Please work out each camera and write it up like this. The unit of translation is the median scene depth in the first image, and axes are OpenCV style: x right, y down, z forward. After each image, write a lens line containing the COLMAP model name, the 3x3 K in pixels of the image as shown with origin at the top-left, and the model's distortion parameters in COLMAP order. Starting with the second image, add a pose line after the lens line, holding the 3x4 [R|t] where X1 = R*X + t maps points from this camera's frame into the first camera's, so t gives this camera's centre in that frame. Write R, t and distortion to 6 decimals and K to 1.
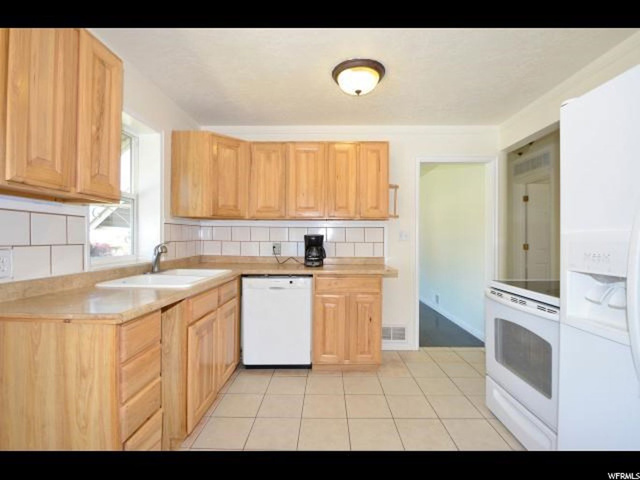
lens RADIAL K [[303.9, 0, 320.0], [0, 303.9, 240.0], [0, 0, 1]] dist [0.000293, -0.000199]
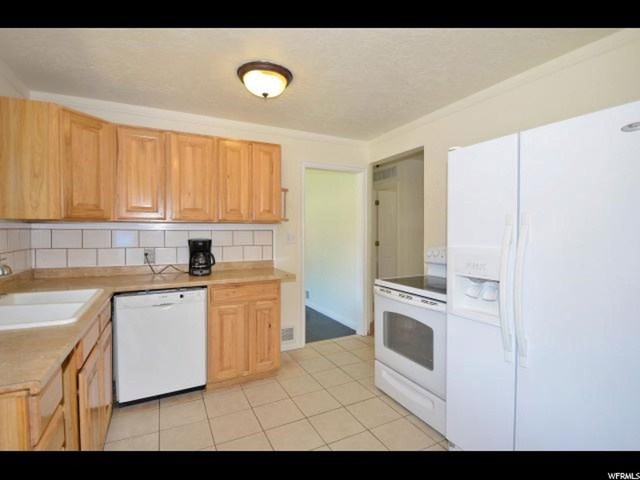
lens RADIAL K [[317.9, 0, 320.0], [0, 317.9, 240.0], [0, 0, 1]] dist [-0.004193, -0.000846]
pose [[0.884214, -0.017717, 0.466746, -0.157861], [0.006411, 0.999647, 0.025800, -0.040451], [-0.467038, -0.019821, 0.884015, 0.013763]]
